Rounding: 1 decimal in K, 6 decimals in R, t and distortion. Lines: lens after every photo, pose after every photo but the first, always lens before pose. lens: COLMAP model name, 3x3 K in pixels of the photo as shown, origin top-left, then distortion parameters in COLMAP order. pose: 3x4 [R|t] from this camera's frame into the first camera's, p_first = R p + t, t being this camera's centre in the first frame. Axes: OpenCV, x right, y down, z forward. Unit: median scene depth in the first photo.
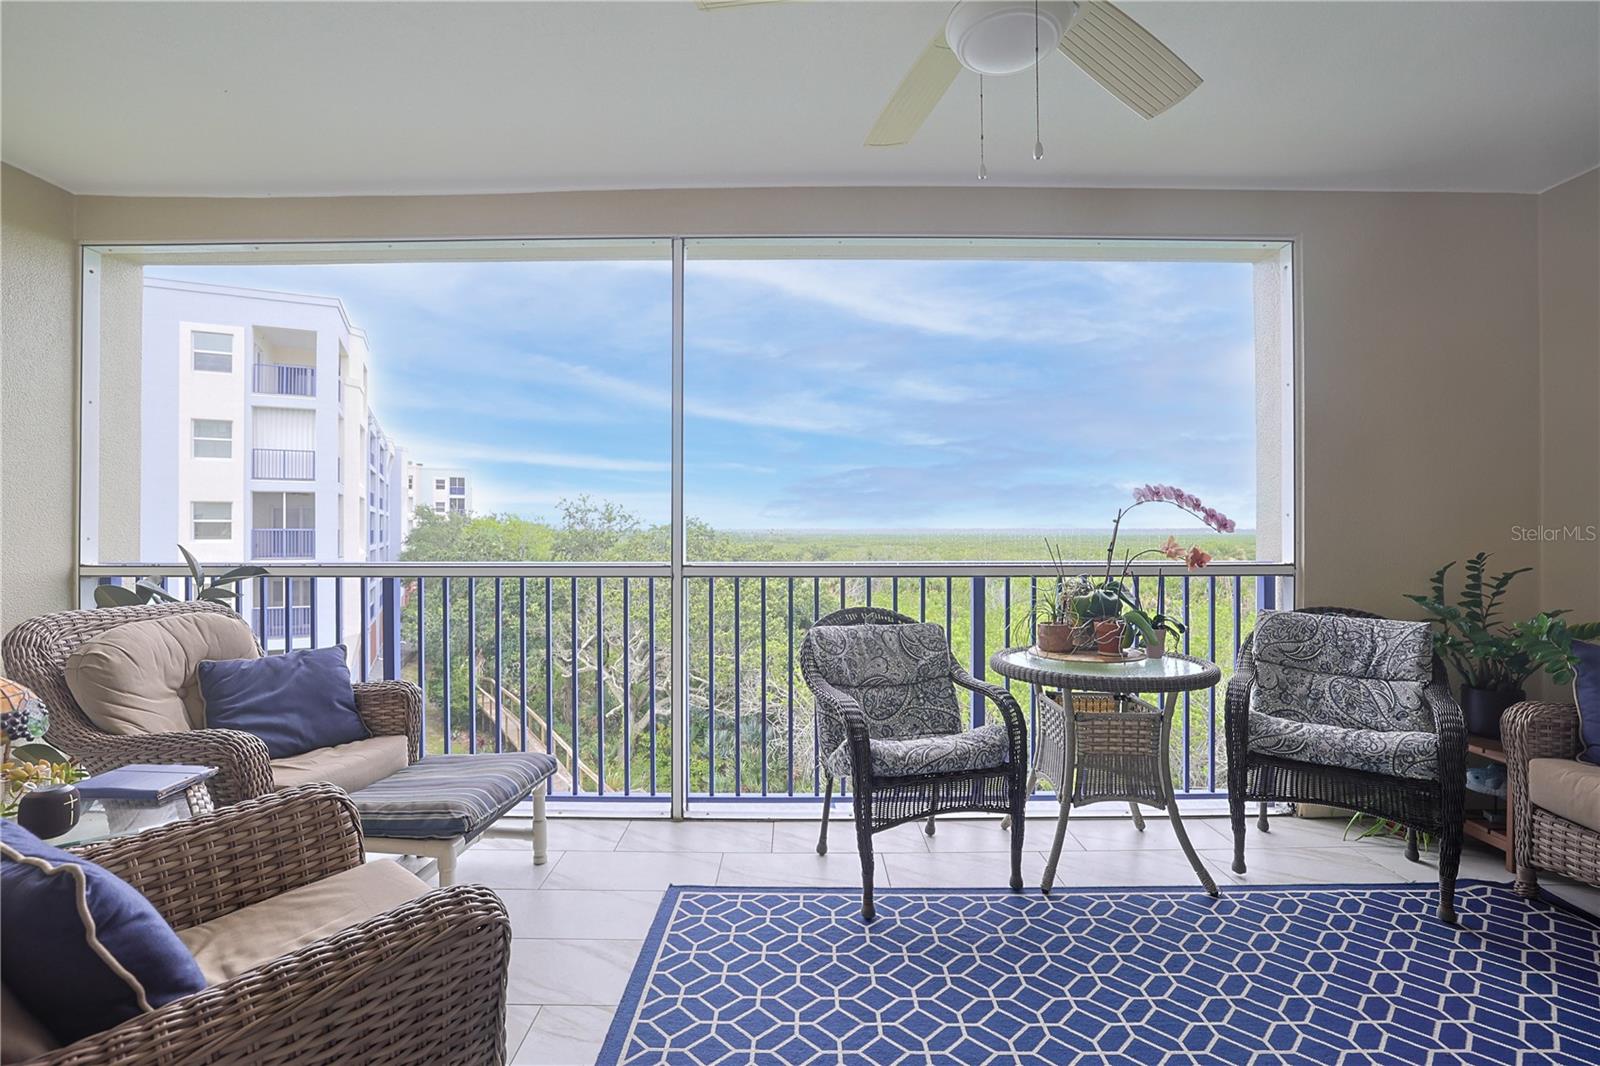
lens RADIAL K [[725.4, 0, 791.2], [0, 725.4, 537.0], [0, 0, 1]] dist [-0.045445, 0.010553]
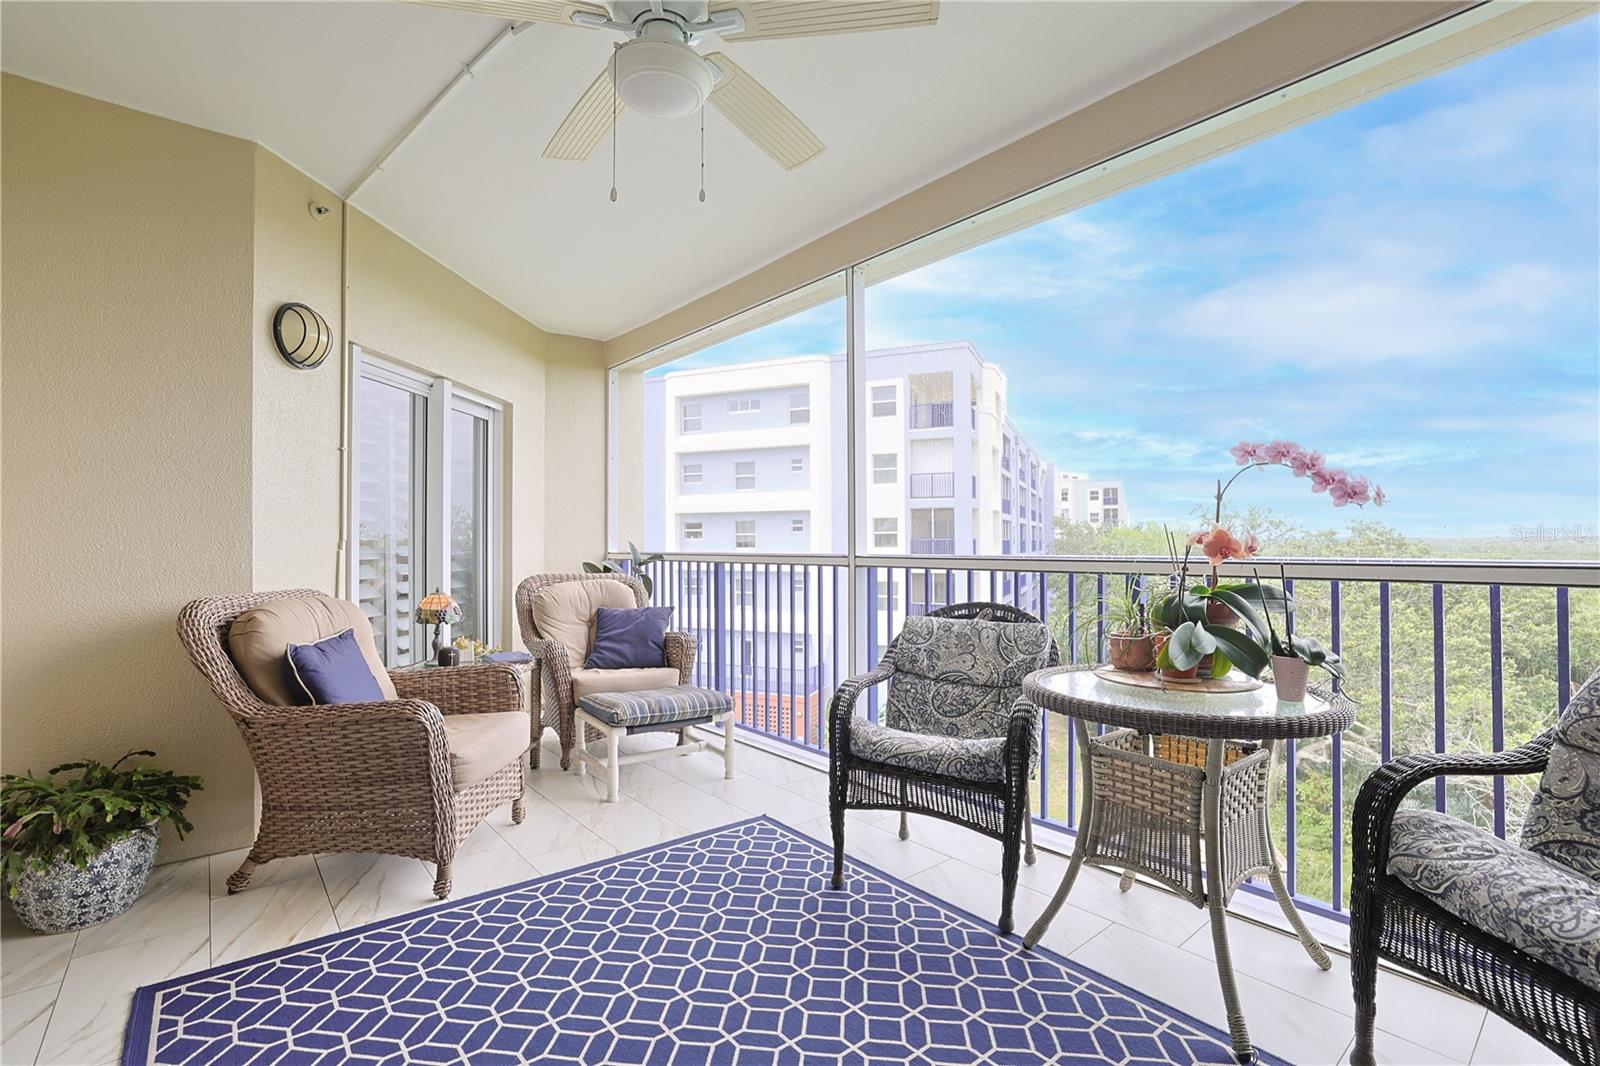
lens RADIAL K [[725.4, 0, 795.9], [0, 725.4, 545.1], [0, 0, 1]] dist [-0.045445, 0.010553]
pose [[0.639728, -0.001118, -0.768600, 0.769339], [-0.001106, 0.999997, -0.002375, 0.029074], [0.768600, 0.002369, 0.639725, 0.241159]]
